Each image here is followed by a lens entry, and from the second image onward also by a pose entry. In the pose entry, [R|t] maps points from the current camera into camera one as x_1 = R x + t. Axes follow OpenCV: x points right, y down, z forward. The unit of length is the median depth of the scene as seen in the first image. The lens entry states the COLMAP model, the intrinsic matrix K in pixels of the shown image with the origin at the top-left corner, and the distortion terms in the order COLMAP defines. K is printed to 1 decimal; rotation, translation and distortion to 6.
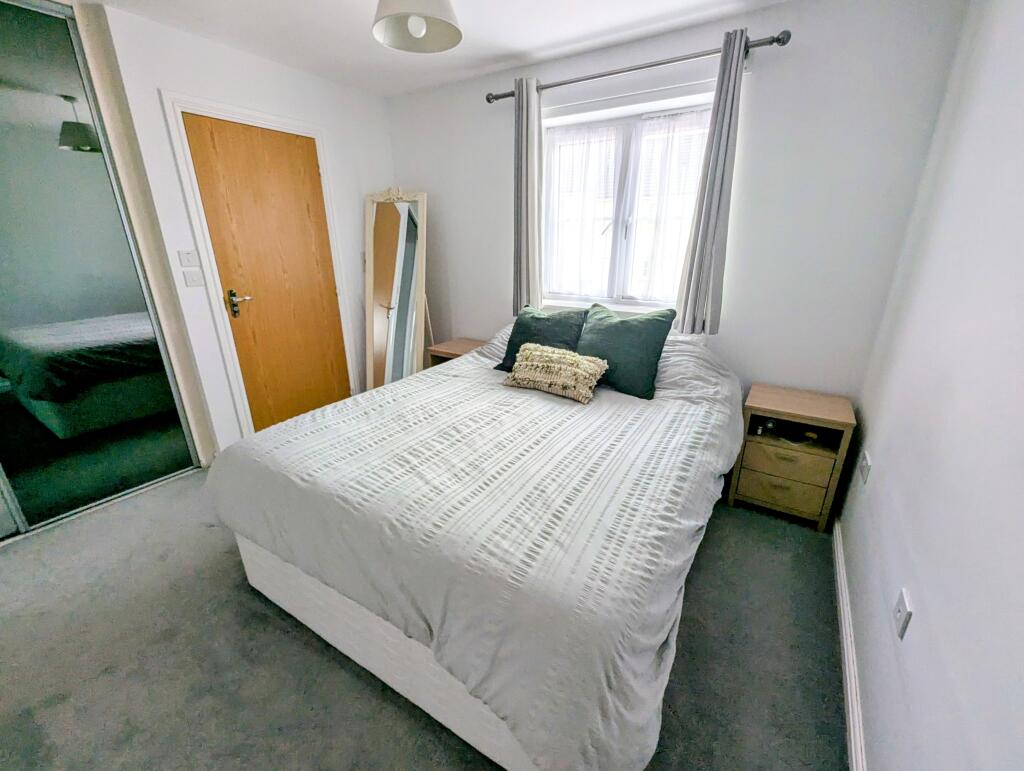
lens RADIAL K [[426.5, 0, 515.2], [0, 426.5, 389.6], [0, 0, 1]] dist [0.001662, 0.000031]
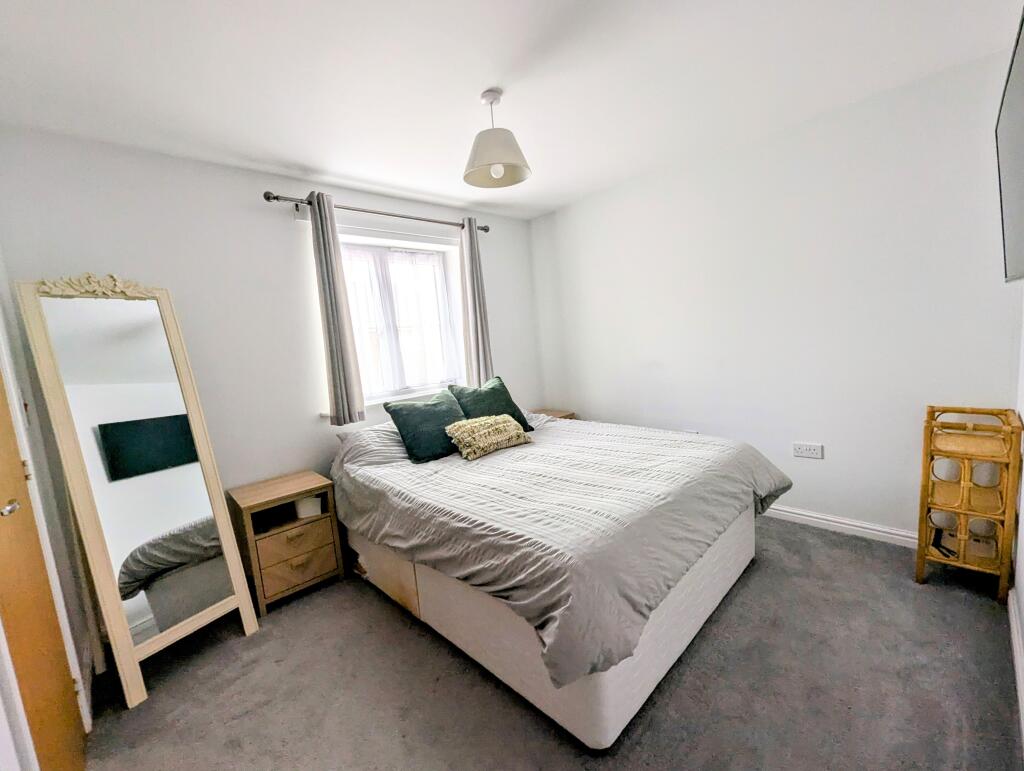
lens RADIAL K [[426.5, 0, 515.2], [0, 426.5, 389.6], [0, 0, 1]] dist [0.001662, 0.000031]
pose [[0.236713, -0.135042, 0.962149, -1.079203], [0.402065, 0.915135, 0.029525, -0.172397], [-0.884483, 0.379857, 0.270920, 0.584639]]
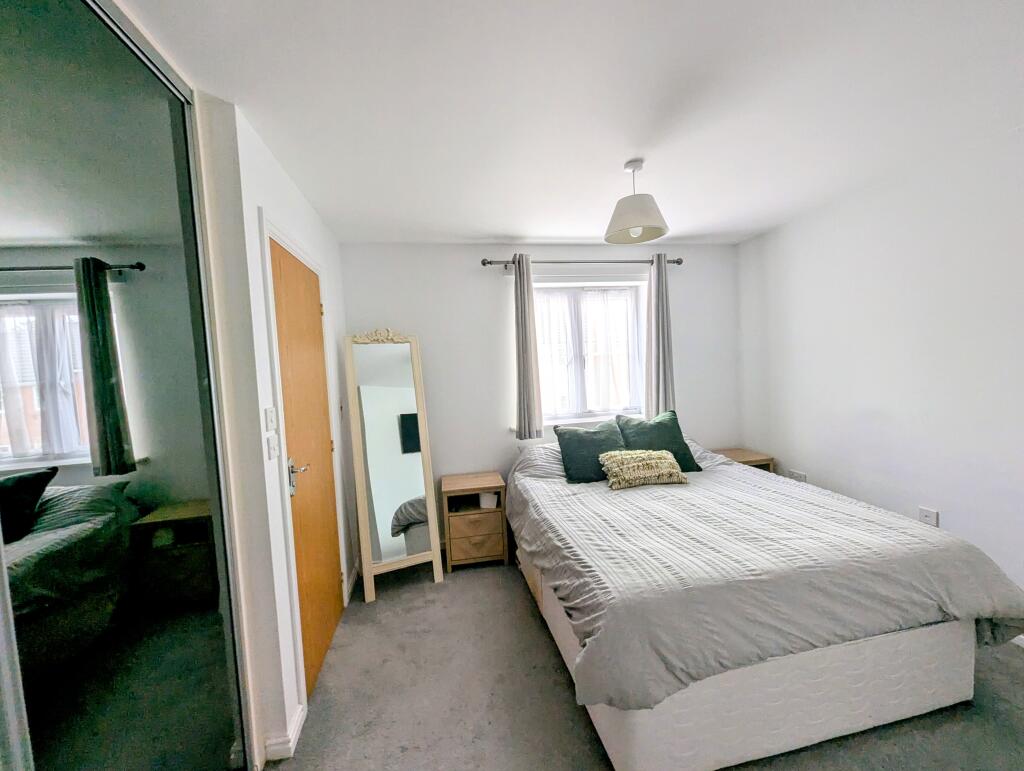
lens RADIAL K [[426.5, 0, 515.2], [0, 426.5, 389.6], [0, 0, 1]] dist [0.001662, 0.000031]
pose [[0.731046, -0.073478, 0.678361, -1.054375], [0.273130, 0.942572, -0.192246, -0.126063], [-0.625278, 0.325821, 0.709132, 0.282859]]
